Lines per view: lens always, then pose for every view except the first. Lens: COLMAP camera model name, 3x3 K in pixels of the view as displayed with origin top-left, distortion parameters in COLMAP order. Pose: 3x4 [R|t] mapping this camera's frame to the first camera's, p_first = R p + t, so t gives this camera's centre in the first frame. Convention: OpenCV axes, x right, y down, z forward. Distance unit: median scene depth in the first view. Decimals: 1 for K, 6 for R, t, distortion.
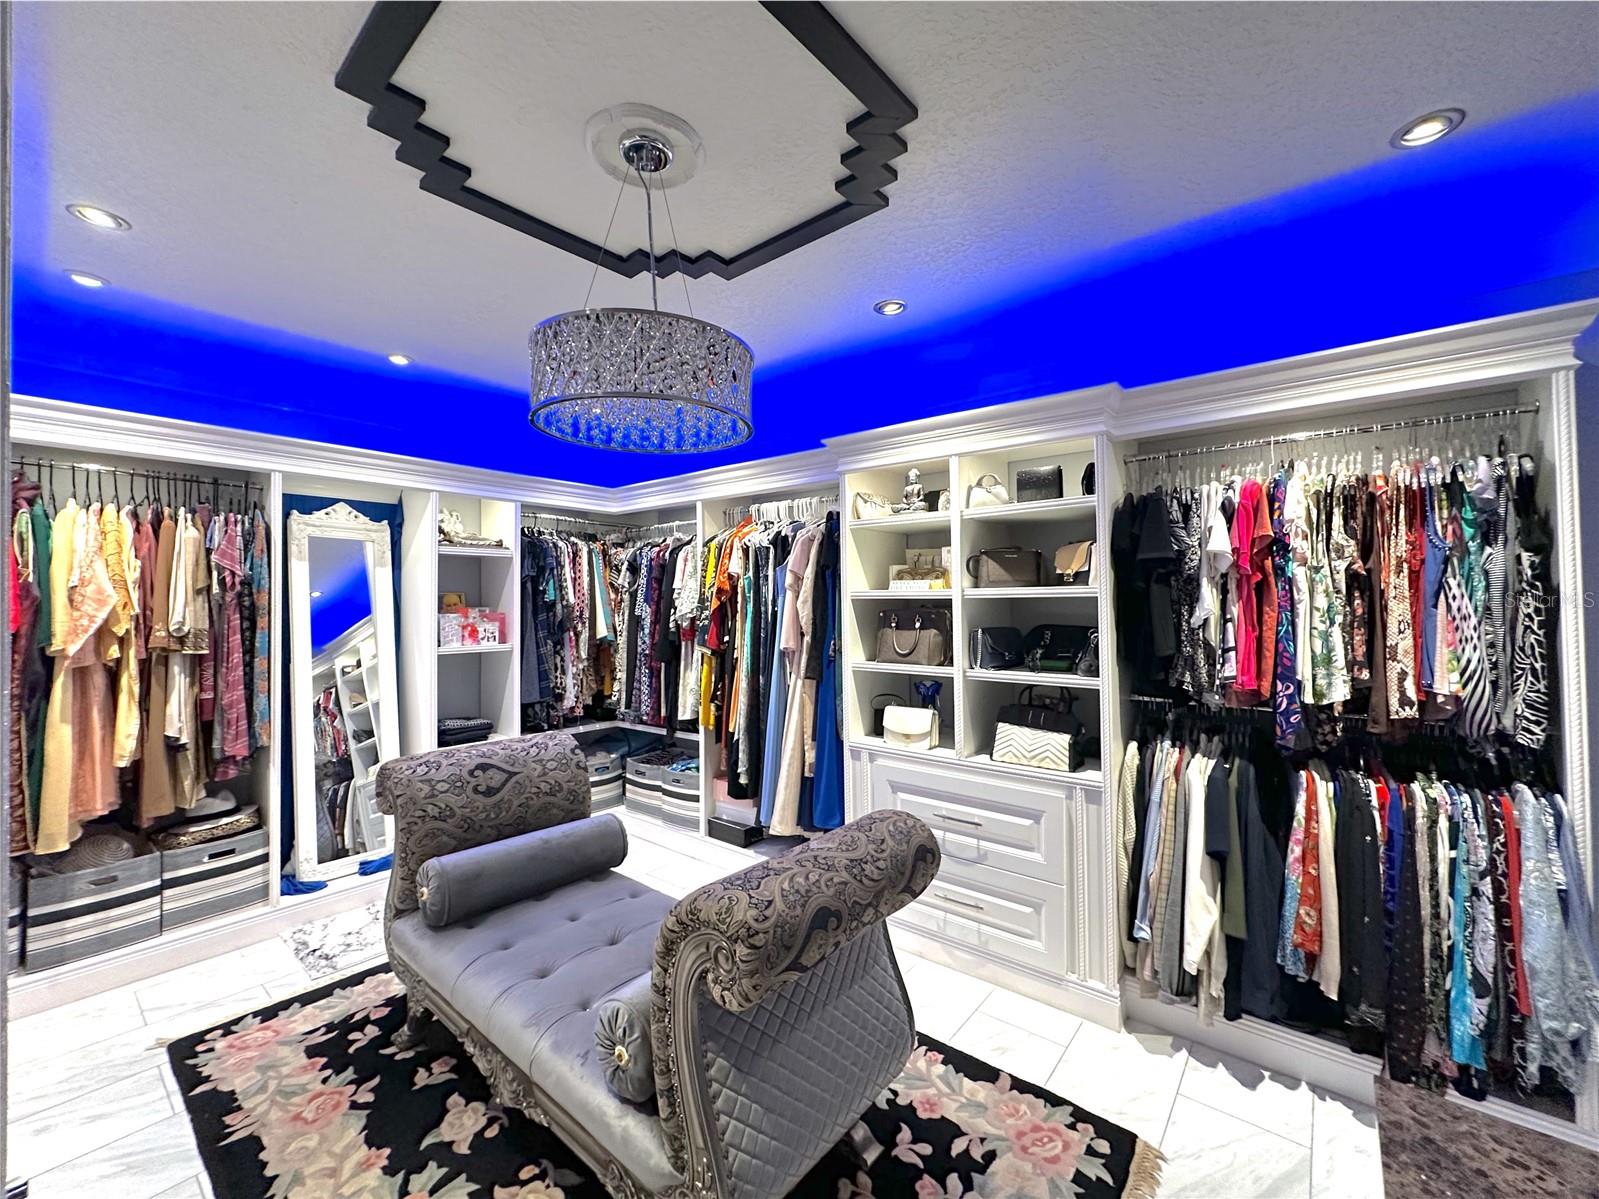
lens RADIAL K [[652.3, 0, 795.5], [0, 652.3, 594.0], [0, 0, 1]] dist [-0.004676, 0.000960]
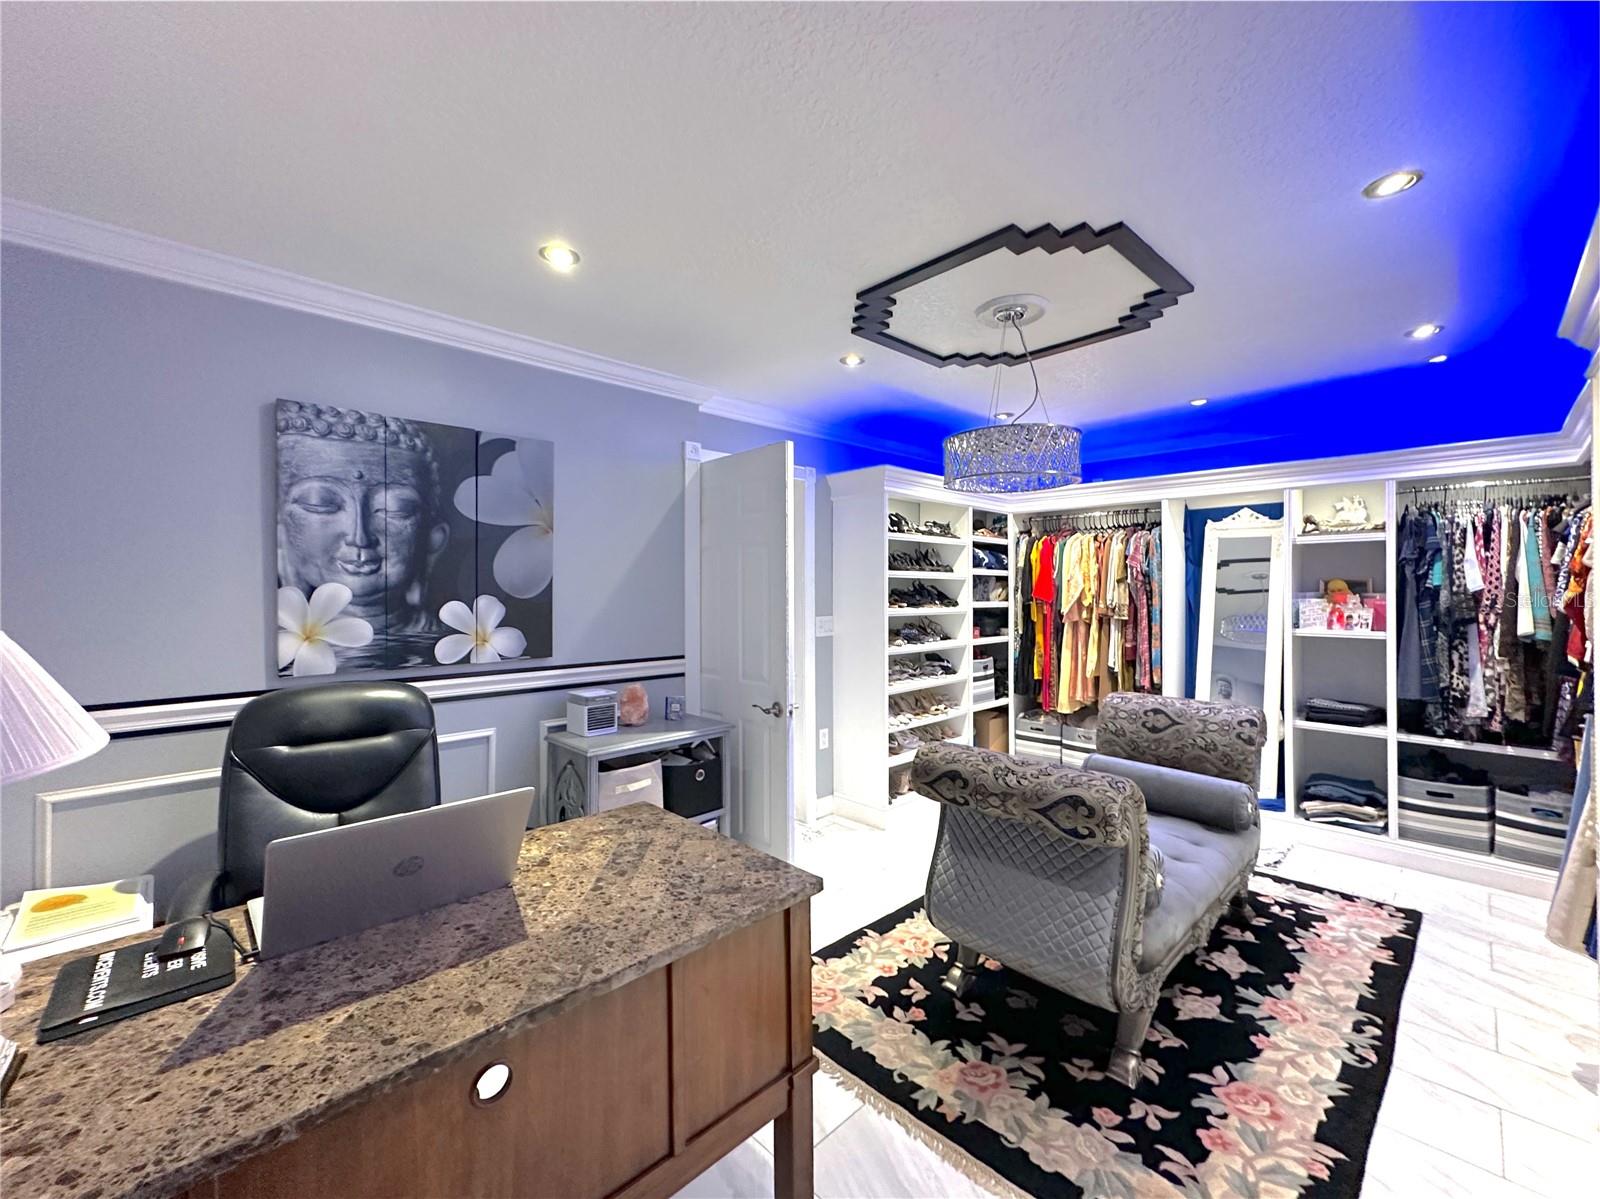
lens RADIAL K [[652.7, 0, 796.5], [0, 652.7, 584.0], [0, 0, 1]] dist [-0.004676, 0.000960]
pose [[-0.116689, -0.003549, -0.993162, 0.833128], [0.014029, 0.999888, -0.005222, -0.000435], [0.993069, -0.014543, -0.116626, 0.371148]]
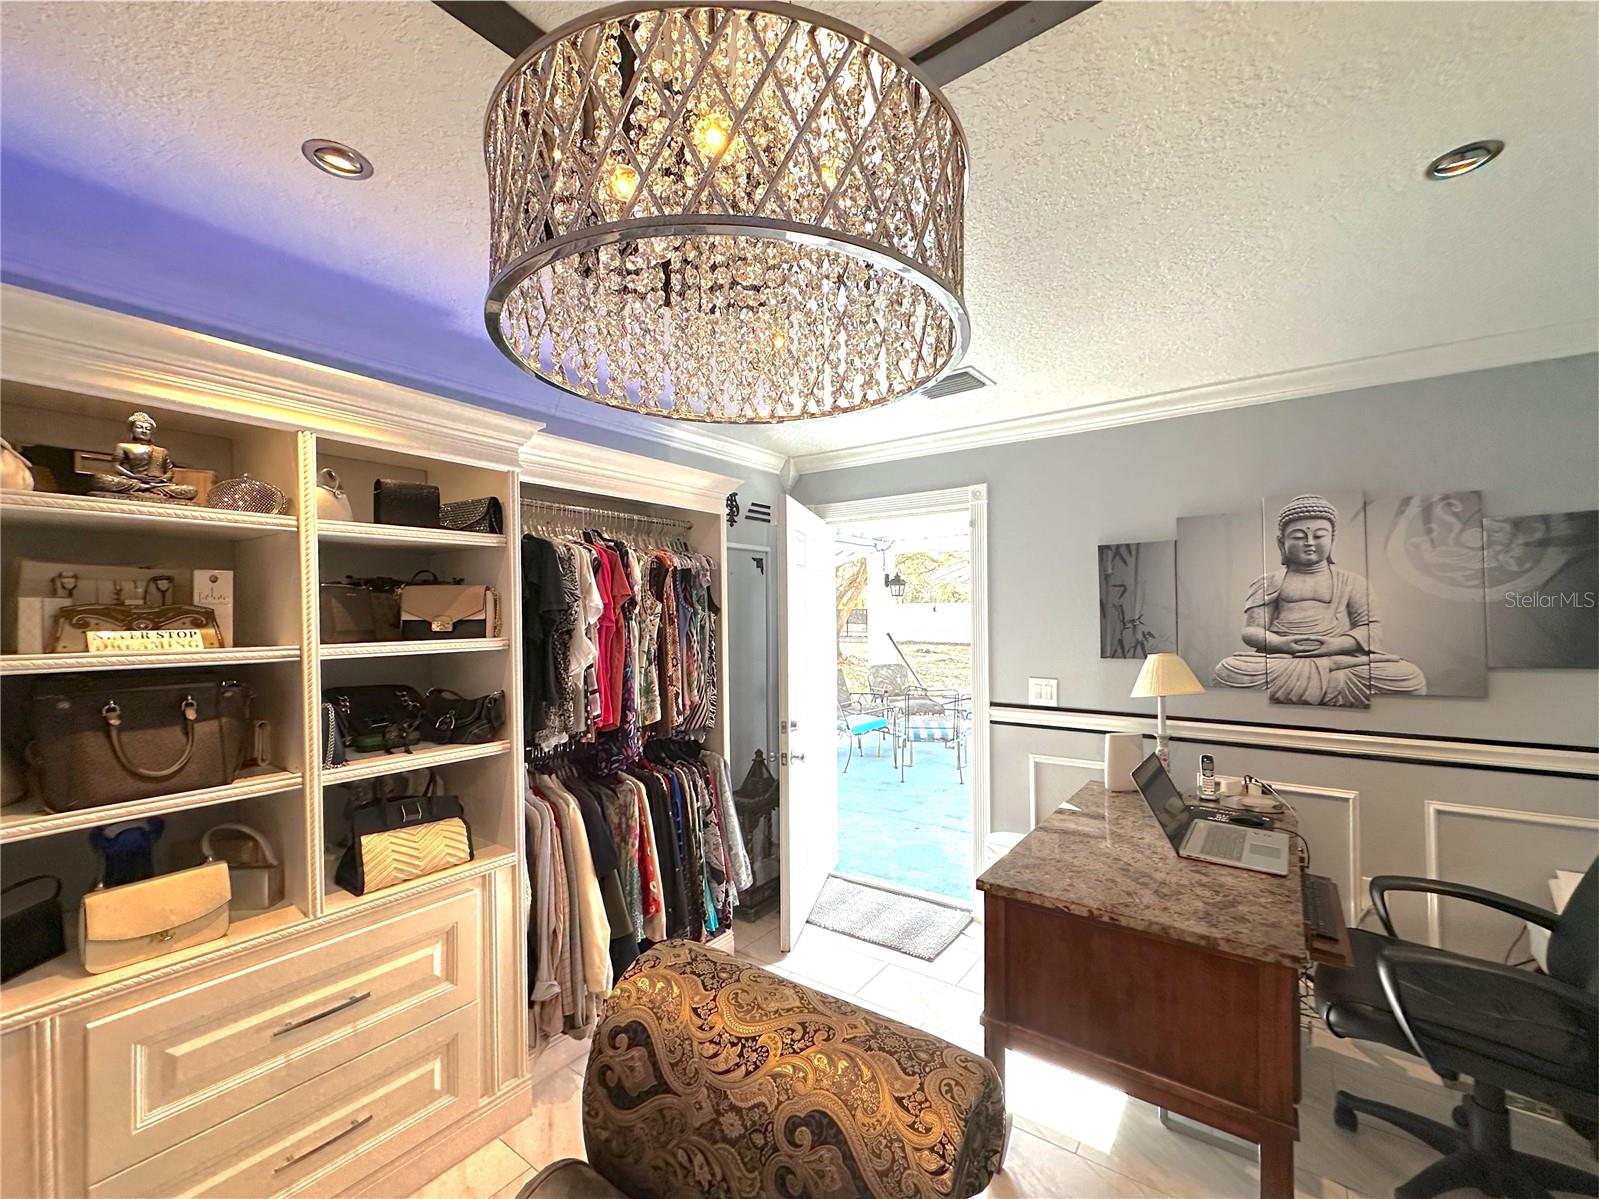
lens RADIAL K [[652.3, 0, 800.4], [0, 652.3, 611.2], [0, 0, 1]] dist [-0.004676, 0.000960]
pose [[-0.055633, 0.007826, 0.998421, -0.387443], [-0.006300, 0.999947, -0.008189, -0.037928], [-0.998431, -0.006746, -0.055581, 0.553923]]
